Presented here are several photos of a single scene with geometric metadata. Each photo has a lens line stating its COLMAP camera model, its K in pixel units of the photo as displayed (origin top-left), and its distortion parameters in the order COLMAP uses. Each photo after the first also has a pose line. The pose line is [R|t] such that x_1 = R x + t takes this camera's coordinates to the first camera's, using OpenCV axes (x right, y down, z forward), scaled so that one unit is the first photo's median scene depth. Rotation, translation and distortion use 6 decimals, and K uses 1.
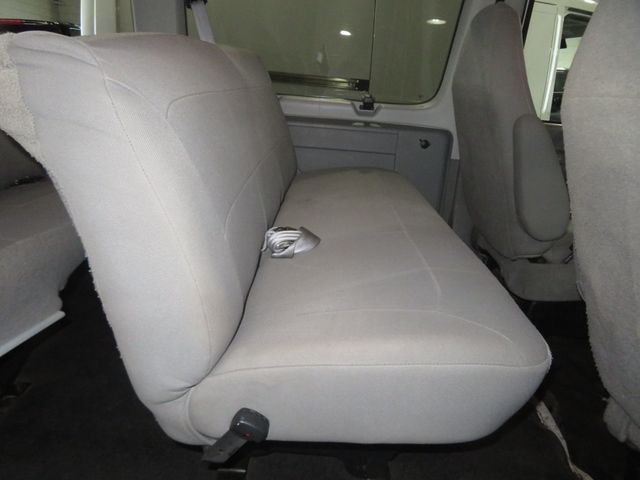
lens RADIAL K [[462.2, 0, 321.3], [0, 462.2, 239.9], [0, 0, 1]] dist [-0.003538, 0.001290]
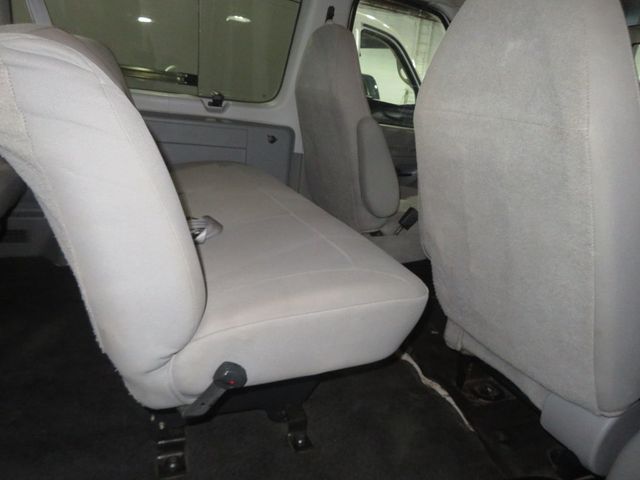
lens RADIAL K [[462.2, 0, 319.9], [0, 462.2, 241.4], [0, 0, 1]] dist [-0.003538, 0.001290]
pose [[0.914971, -0.079200, 0.395671, -0.169778], [0.072341, 0.996858, 0.032251, 0.012719], [-0.396983, -0.000885, 0.917826, -0.088032]]
